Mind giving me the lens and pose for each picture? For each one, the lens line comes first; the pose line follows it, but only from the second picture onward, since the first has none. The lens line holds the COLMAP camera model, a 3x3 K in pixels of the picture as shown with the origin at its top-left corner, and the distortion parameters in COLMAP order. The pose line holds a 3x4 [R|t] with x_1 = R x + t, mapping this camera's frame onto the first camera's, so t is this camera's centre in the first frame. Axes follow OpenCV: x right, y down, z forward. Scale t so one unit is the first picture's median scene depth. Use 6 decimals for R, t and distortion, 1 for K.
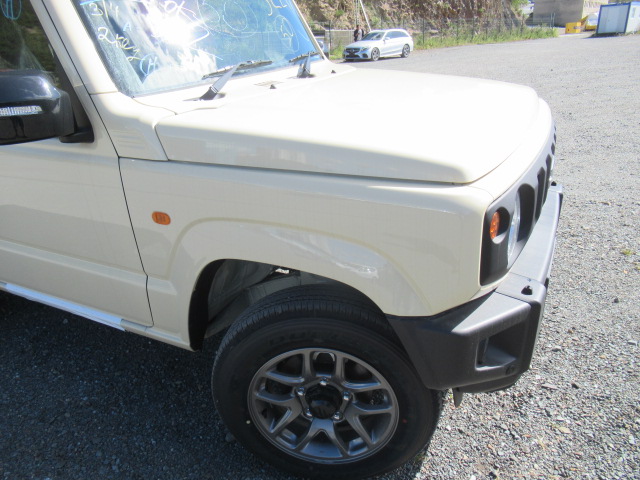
lens RADIAL K [[486.4, 0, 321.0], [0, 486.4, 241.4], [0, 0, 1]] dist [-0.005022, 0.002163]
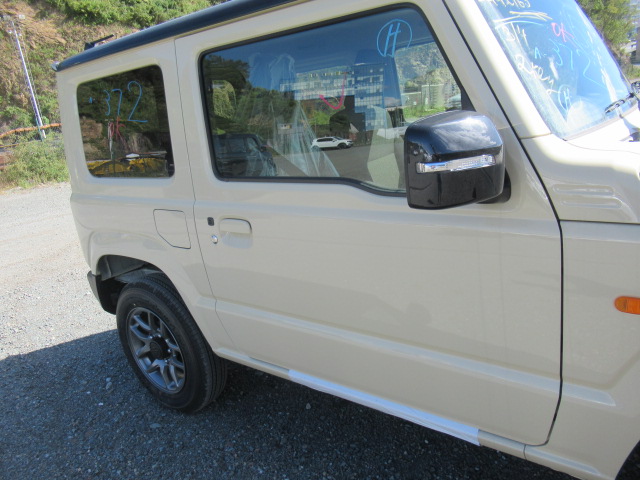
lens RADIAL K [[486.4, 0, 322.9], [0, 486.4, 235.7], [0, 0, 1]] dist [-0.005022, 0.002163]
pose [[0.982335, -0.028964, -0.184877, -0.496576], [0.006499, 0.992634, -0.120976, -0.050697], [0.187019, 0.117638, 0.975287, 0.176941]]
